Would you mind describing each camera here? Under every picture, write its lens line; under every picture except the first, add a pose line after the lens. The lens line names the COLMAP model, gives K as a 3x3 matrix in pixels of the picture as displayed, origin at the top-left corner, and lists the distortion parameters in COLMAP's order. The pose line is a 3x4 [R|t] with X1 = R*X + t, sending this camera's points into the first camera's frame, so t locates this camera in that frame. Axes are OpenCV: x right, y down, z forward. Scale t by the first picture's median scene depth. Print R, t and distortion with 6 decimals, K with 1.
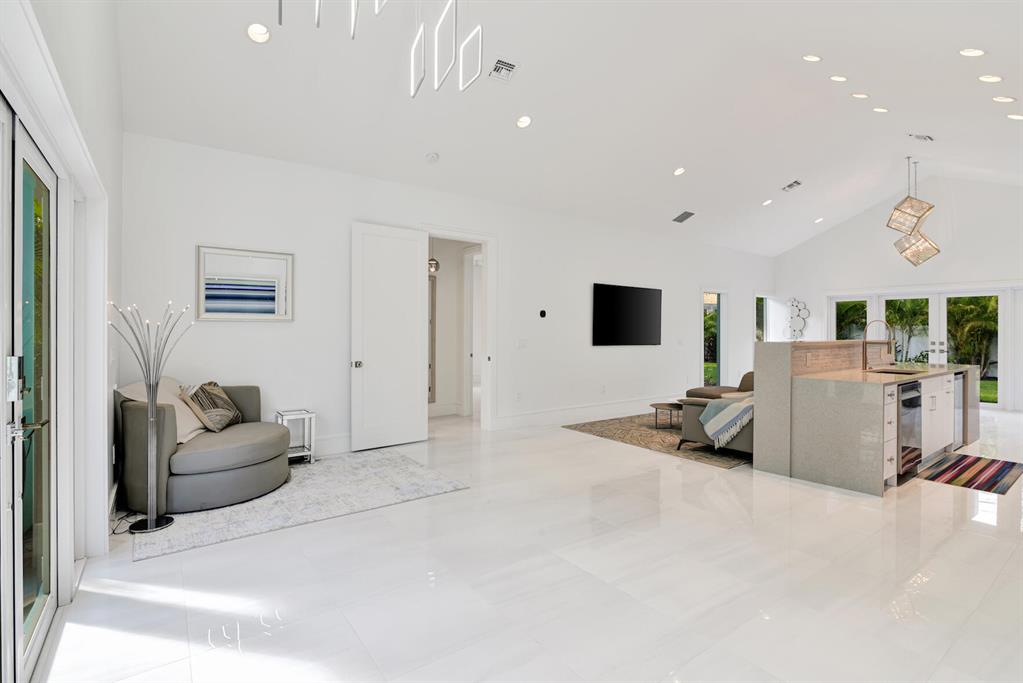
lens RADIAL K [[483.7, 0, 515.2], [0, 483.7, 326.4], [0, 0, 1]] dist [-0.009138, 0.000121]
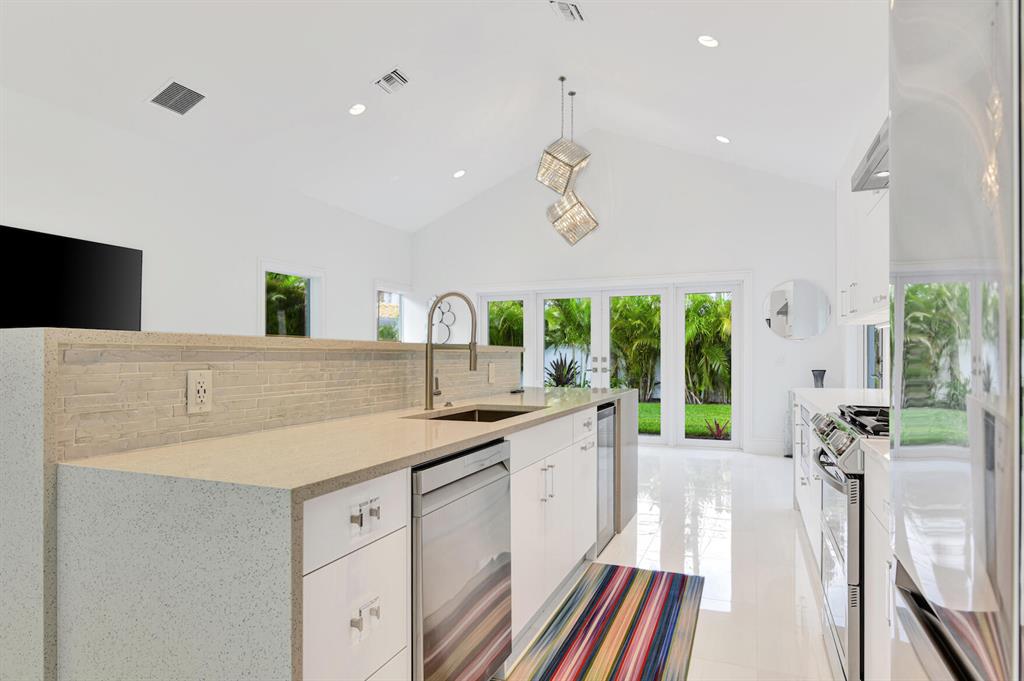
lens RADIAL K [[583.1, 0, 513.1], [0, 583.1, 353.3], [0, 0, 1]] dist [0.003438, -0.000039]
pose [[0.857290, -0.002447, 0.514827, 0.304928], [0.000144, 0.999990, 0.004512, 0.021981], [-0.514833, -0.003794, 0.857282, 0.302083]]
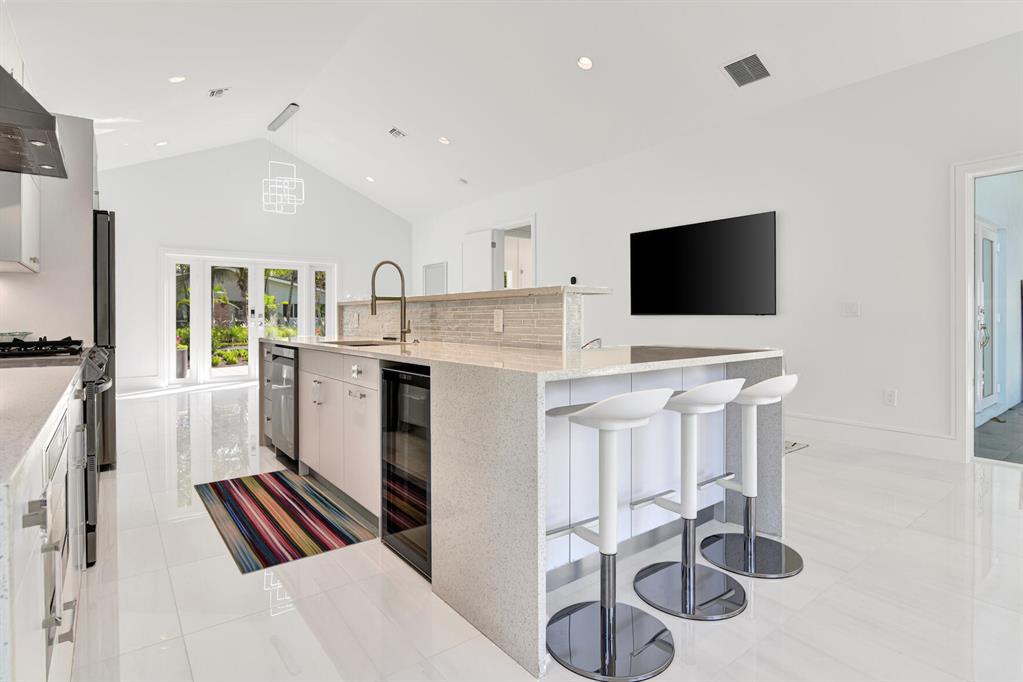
lens RADIAL K [[530.5, 0, 511.2], [0, 530.5, 318.0], [0, 0, 1]] dist [-0.003323, -0.000374]
pose [[0.011733, 0.001849, -0.999929, 0.839681], [0.009803, 0.999950, 0.001964, 0.035369], [0.999883, -0.009825, 0.011714, 0.669865]]
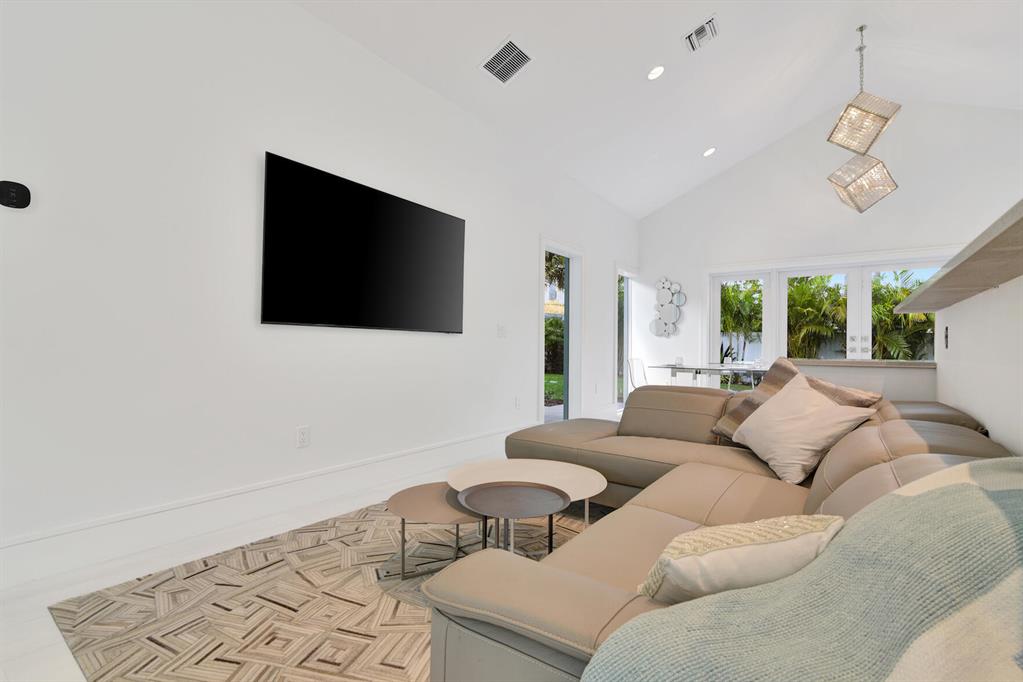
lens RADIAL K [[472.6, 0, 522.9], [0, 472.6, 342.1], [0, 0, 1]] dist [-0.001268, 0.000027]
pose [[0.945983, 0.006101, 0.324159, 0.195650], [-0.006104, 0.999981, -0.001009, 0.044465], [-0.324159, -0.001024, 0.946002, 0.507370]]
